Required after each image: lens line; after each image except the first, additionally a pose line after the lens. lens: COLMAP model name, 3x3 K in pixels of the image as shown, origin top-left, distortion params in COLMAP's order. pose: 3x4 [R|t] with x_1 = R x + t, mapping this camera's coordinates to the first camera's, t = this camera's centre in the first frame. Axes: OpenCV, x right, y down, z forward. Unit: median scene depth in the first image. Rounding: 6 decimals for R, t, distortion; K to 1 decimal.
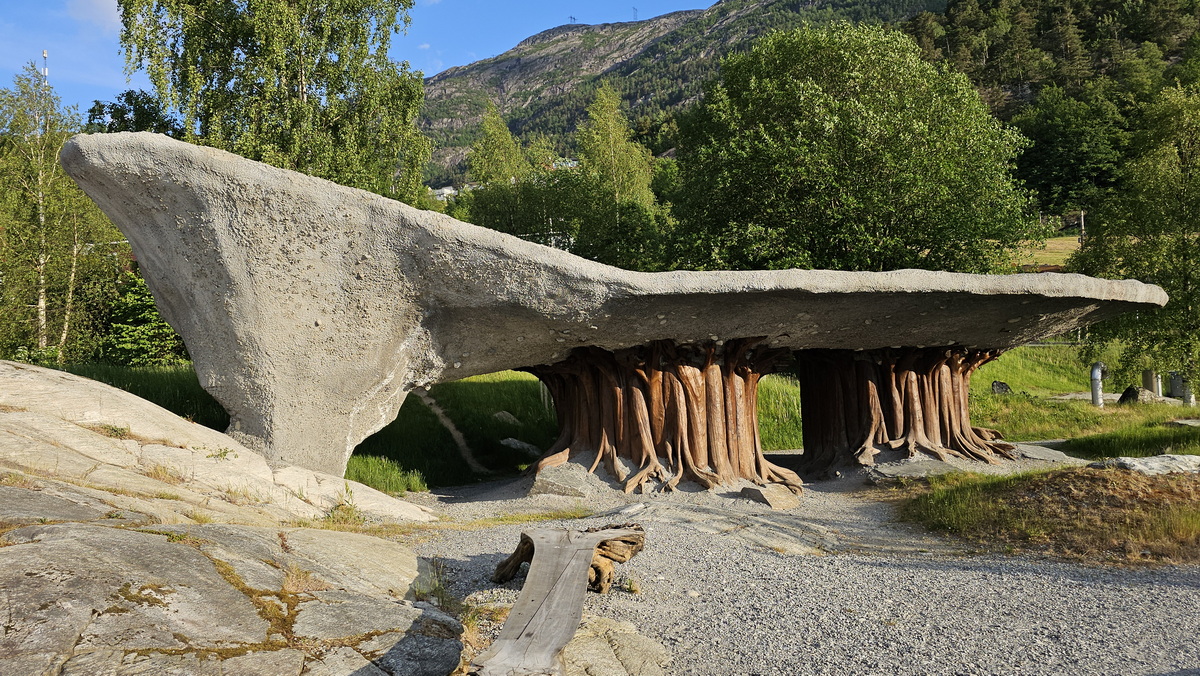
lens RADIAL K [[786.2, 0, 606.0], [0, 786.2, 327.3], [0, 0, 1]] dist [0.064925, -0.060680]
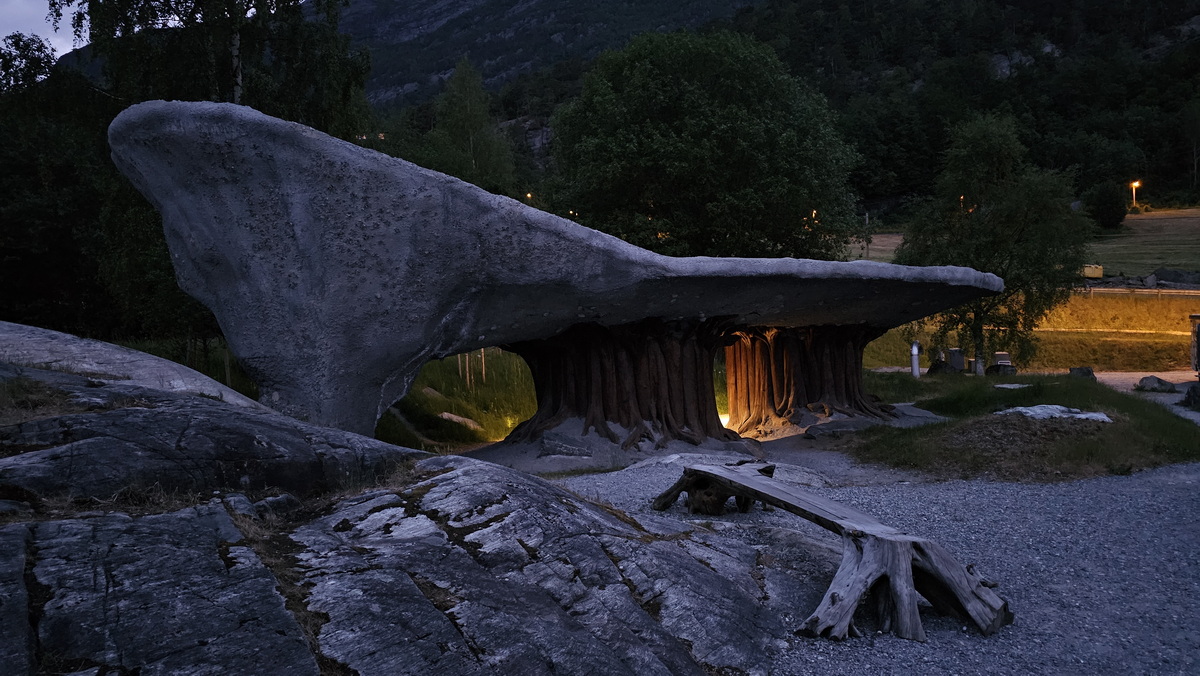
lens RADIAL K [[786.2, 0, 606.0], [0, 786.2, 327.3], [0, 0, 1]] dist [0.064925, -0.060680]
pose [[0.965279, 0.006495, 0.261142, -0.338493], [-0.012390, 0.999704, 0.020932, 0.009858], [-0.260928, -0.023440, 0.965074, -0.089769]]
